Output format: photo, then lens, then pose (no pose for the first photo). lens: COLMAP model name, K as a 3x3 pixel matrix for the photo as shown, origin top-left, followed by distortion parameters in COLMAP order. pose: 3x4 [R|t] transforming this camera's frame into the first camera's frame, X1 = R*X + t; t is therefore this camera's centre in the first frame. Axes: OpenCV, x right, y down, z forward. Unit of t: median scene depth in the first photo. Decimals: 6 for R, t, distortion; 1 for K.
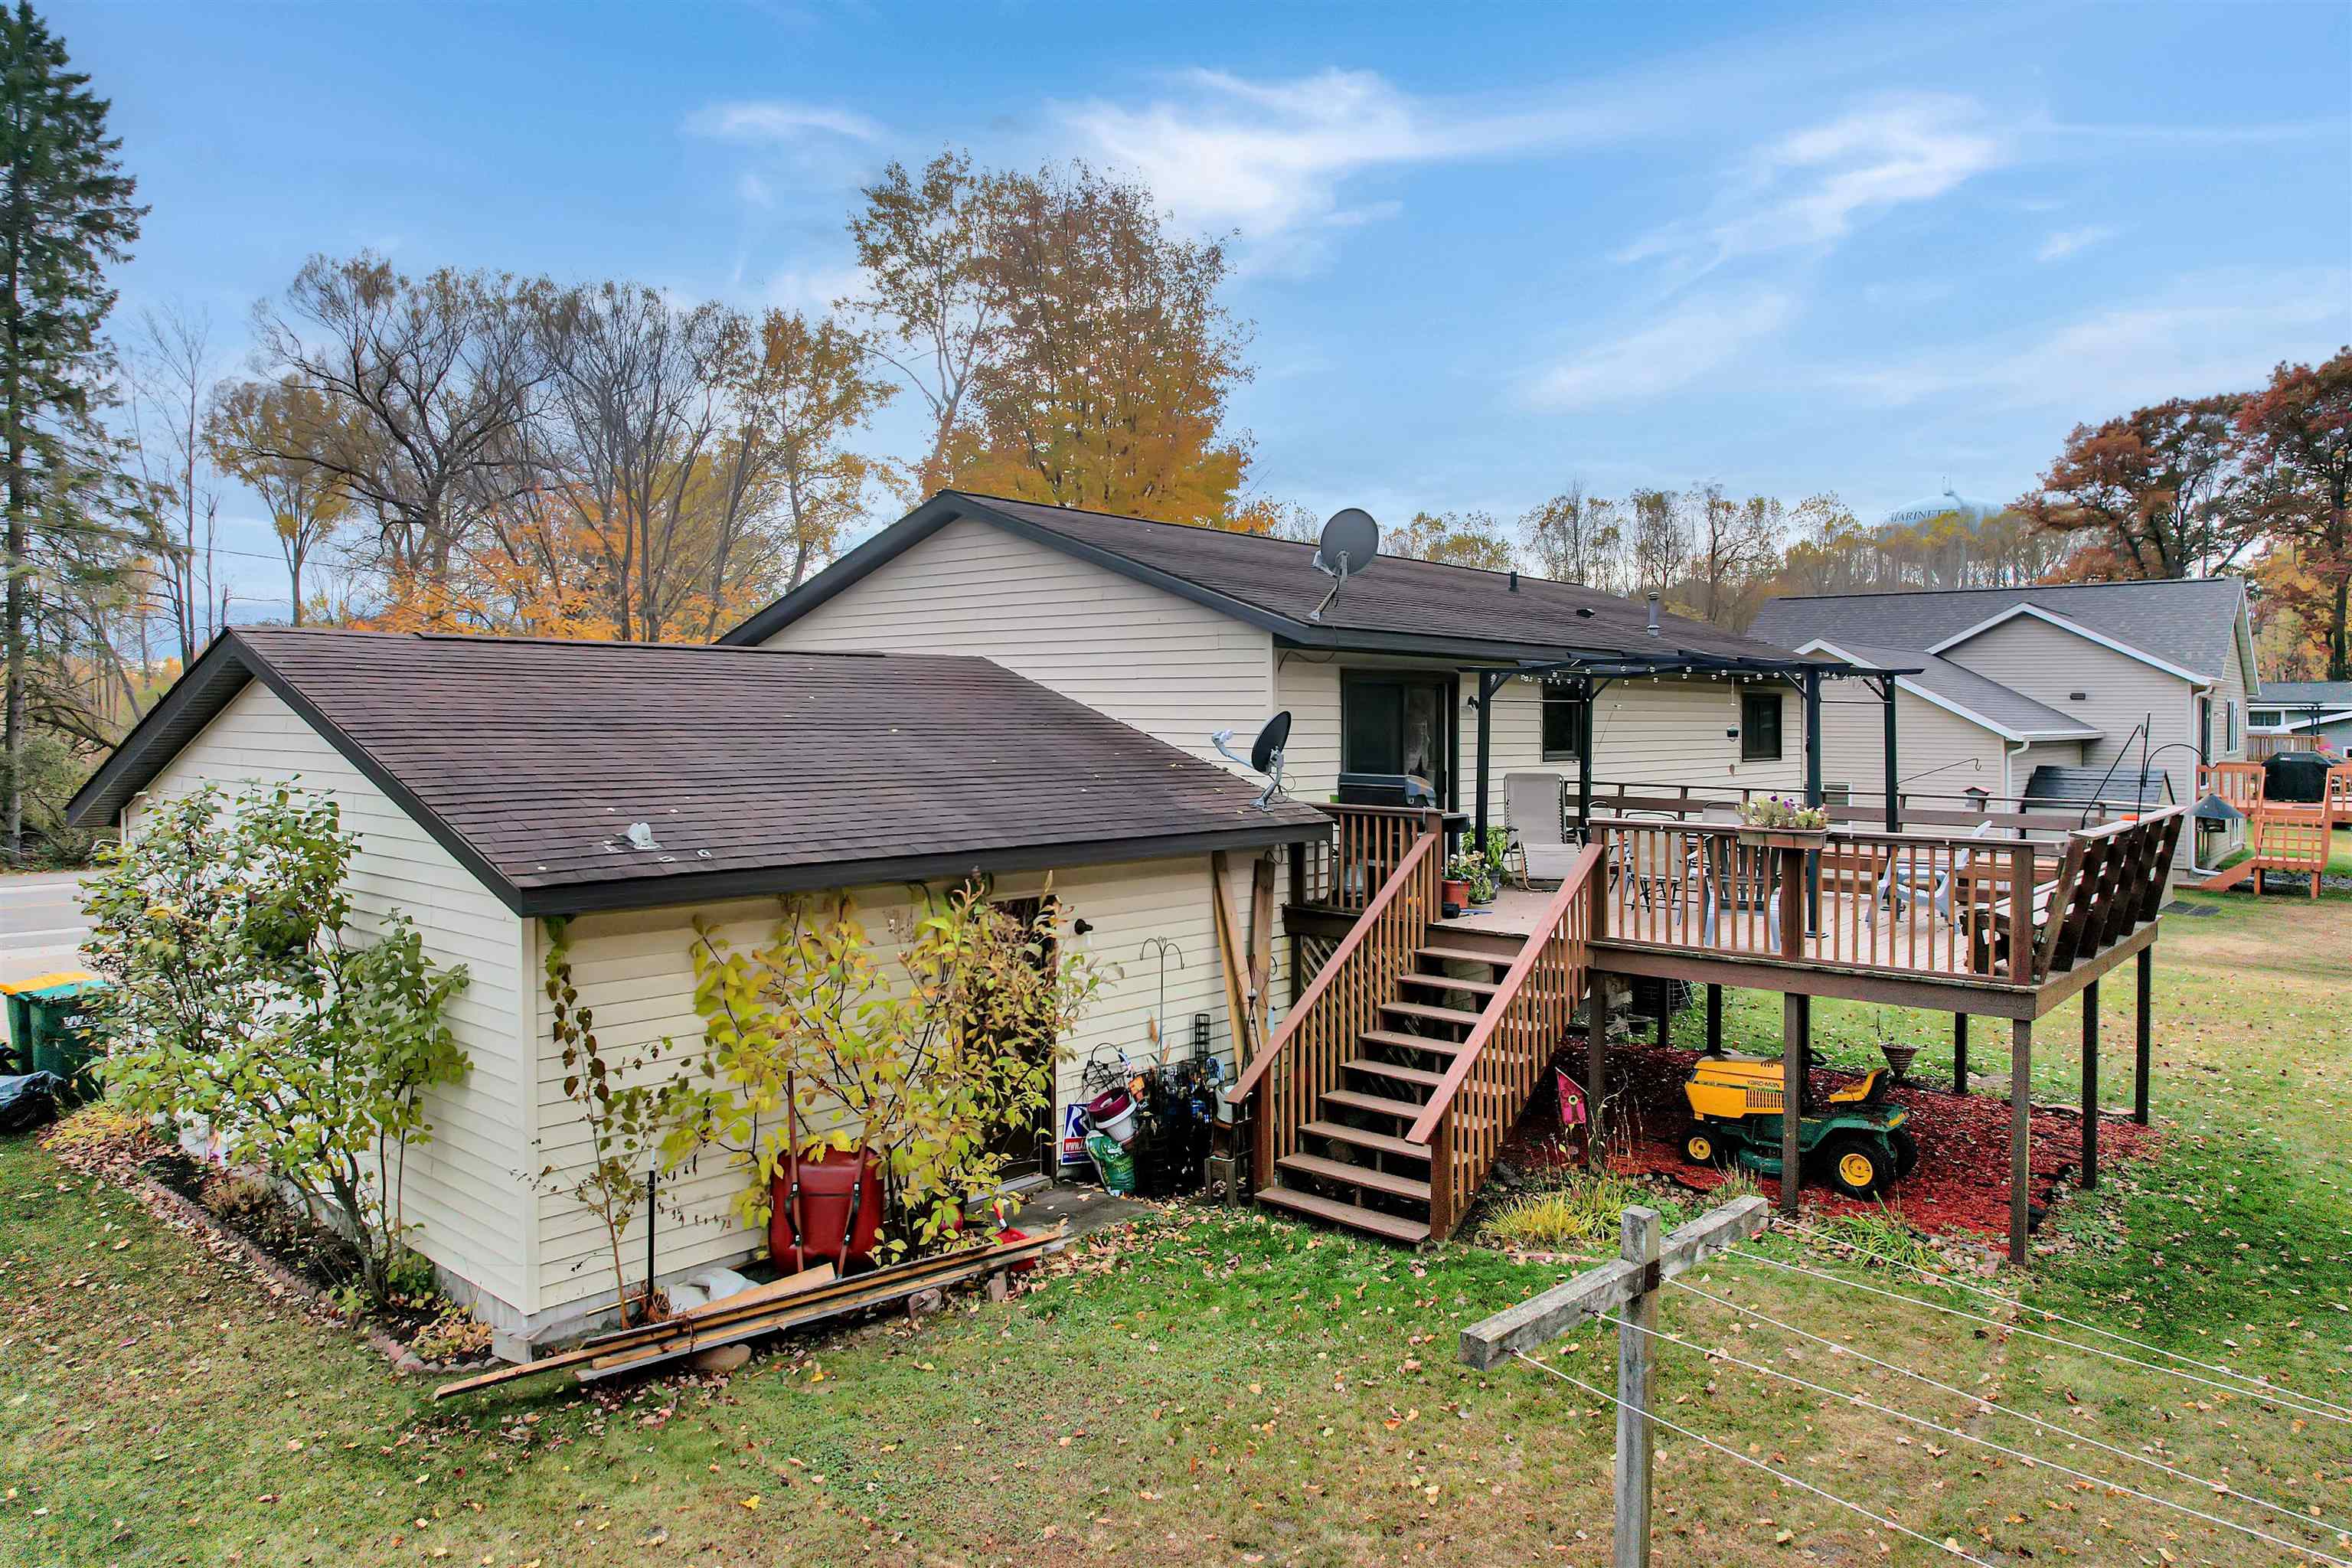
lens RADIAL K [[1486.2, 0, 1175.4], [0, 1486.2, 720.8], [0, 0, 1]] dist [-0.083654, -0.000085]
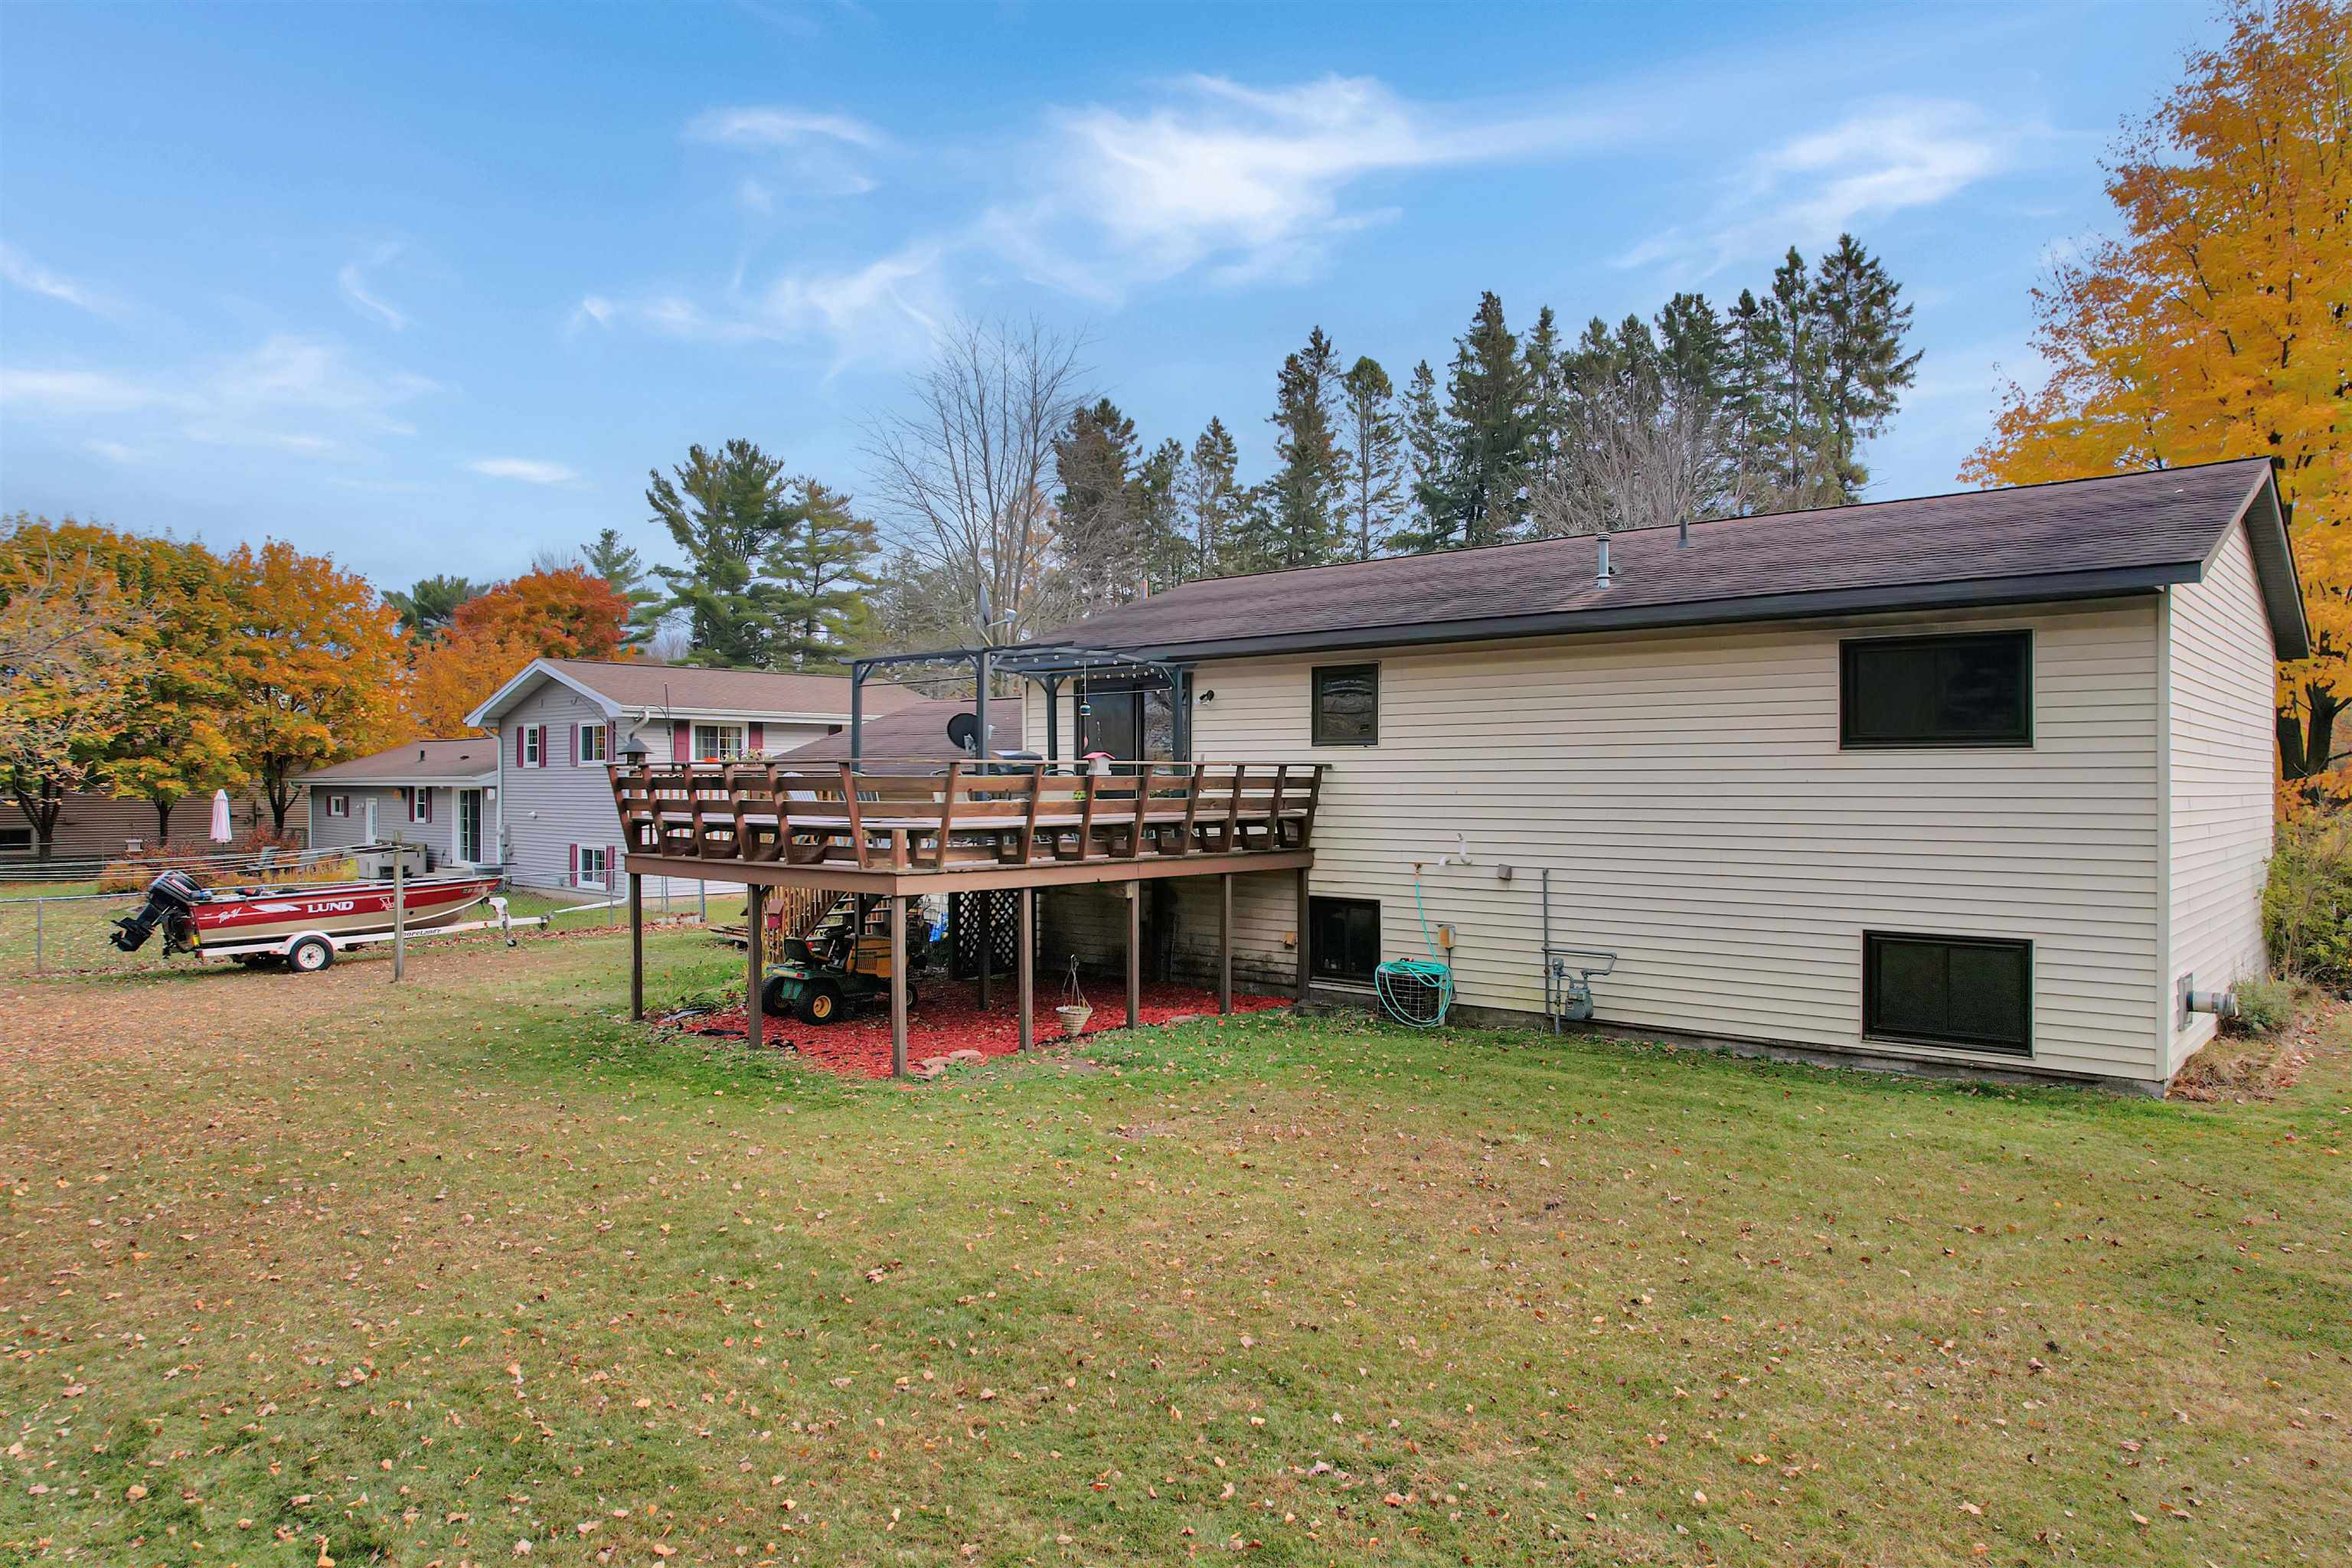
lens RADIAL K [[1508.9, 0, 1176.0], [0, 1508.9, 784.0], [0, 0, 1]] dist [-0.036097, 0.001110]
pose [[-0.008049, -0.002682, -0.999964, 1.399581], [-0.003990, 0.999989, -0.002650, 0.061977], [0.999960, 0.003969, -0.008060, 0.981030]]
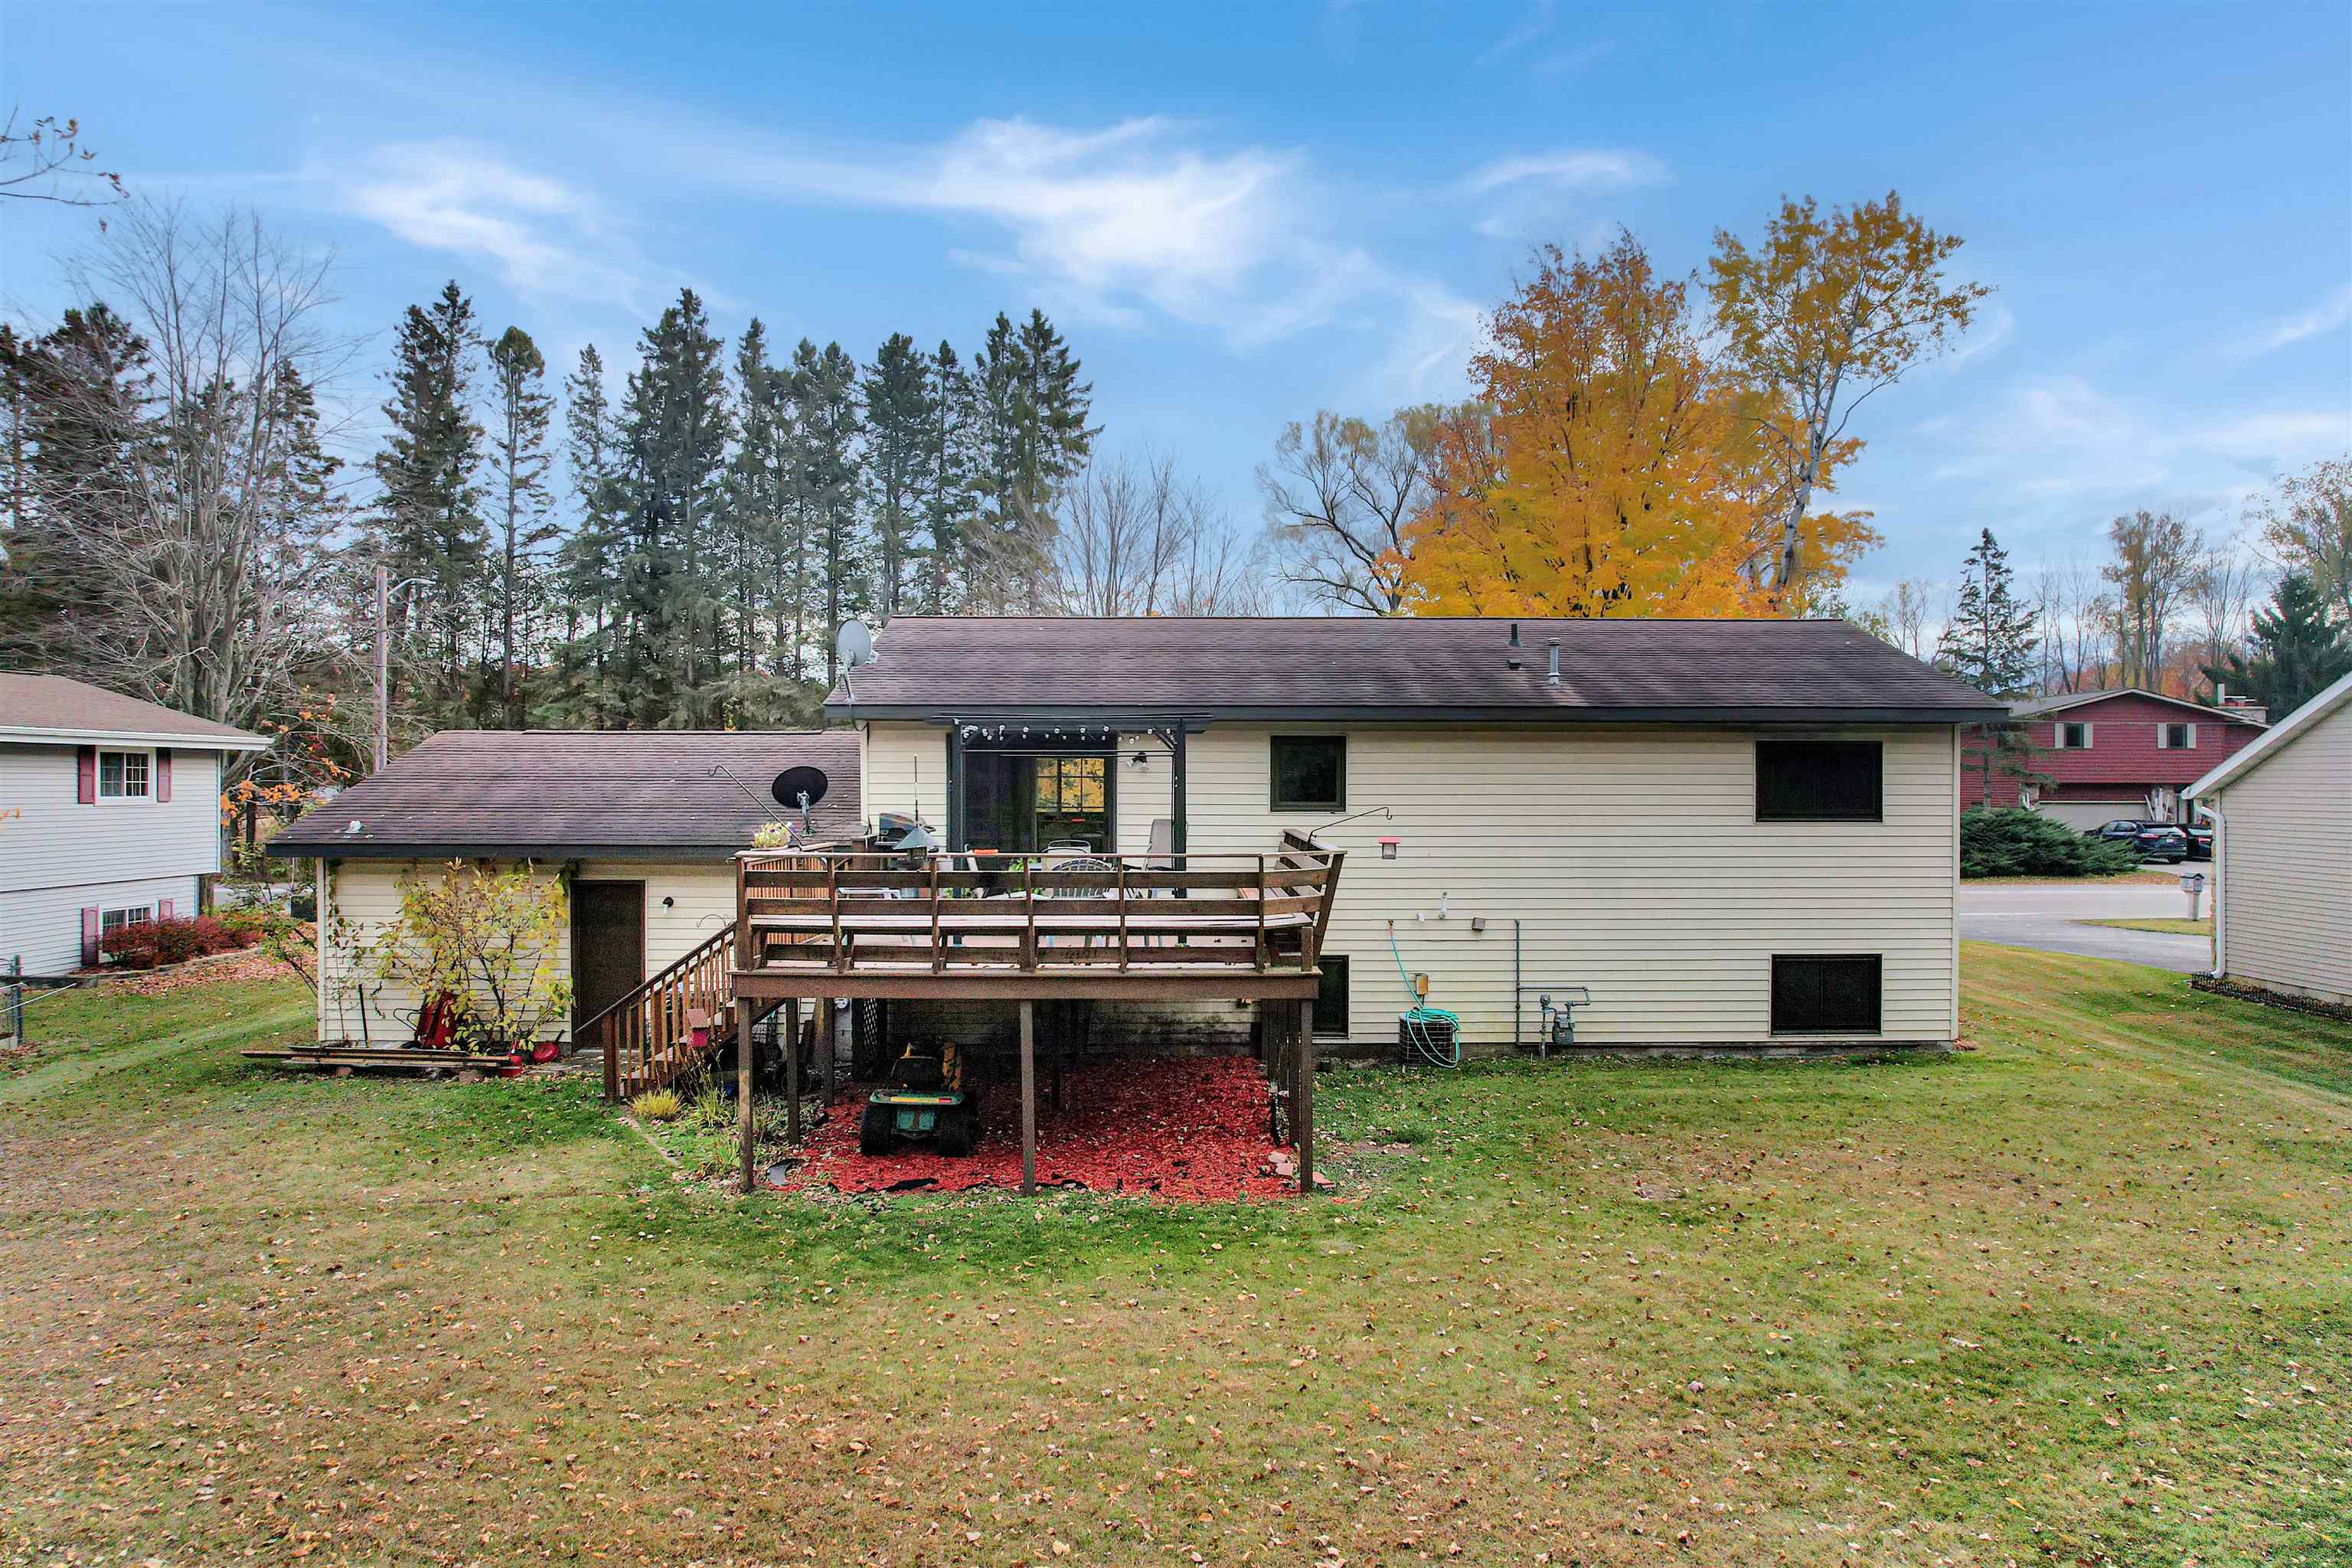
lens RADIAL K [[1508.9, 0, 1176.0], [0, 1508.9, 784.0], [0, 0, 1]] dist [-0.036097, 0.001110]
pose [[0.662253, -0.001412, -0.749279, 1.107518], [0.000071, 0.999998, -0.001822, 0.010670], [0.749280, 0.001153, 0.662252, 0.243049]]
